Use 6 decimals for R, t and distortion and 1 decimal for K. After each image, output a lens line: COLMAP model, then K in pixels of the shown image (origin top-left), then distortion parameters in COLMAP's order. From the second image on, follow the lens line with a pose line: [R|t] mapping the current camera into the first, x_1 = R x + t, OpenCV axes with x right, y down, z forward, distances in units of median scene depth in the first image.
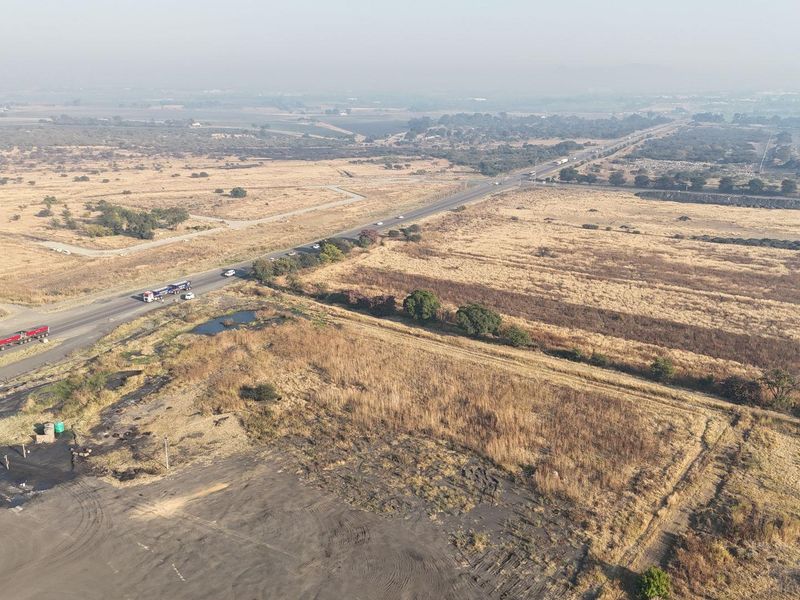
lens RADIAL K [[785.4, 0, 400.0], [0, 785.4, 300.0], [0, 0, 1]] dist [0.090505, -0.100227]
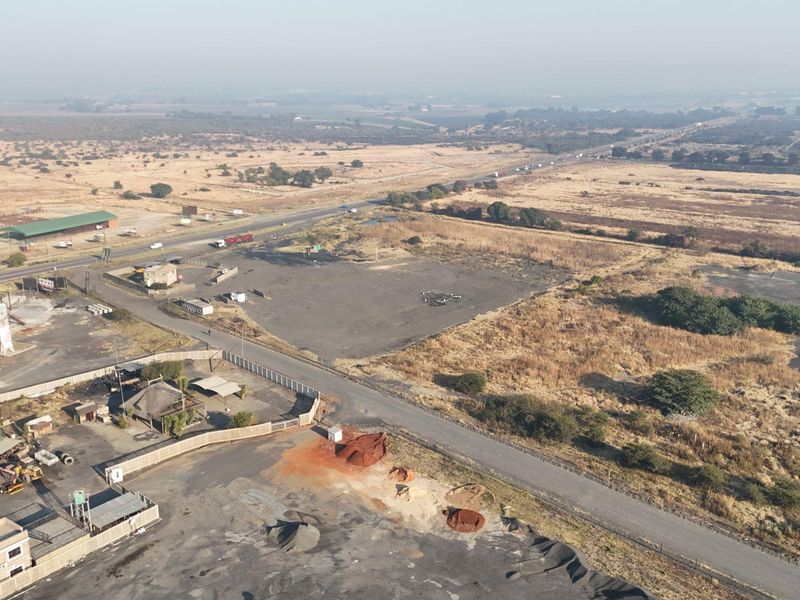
lens RADIAL K [[785.4, 0, 400.0], [0, 785.4, 300.0], [0, 0, 1]] dist [0.090505, -0.100227]
pose [[0.995702, 0.020507, -0.090311, -0.009387], [-0.020420, 0.999790, 0.001895, 0.071695], [0.090331, -0.000042, 0.995912, -0.244231]]
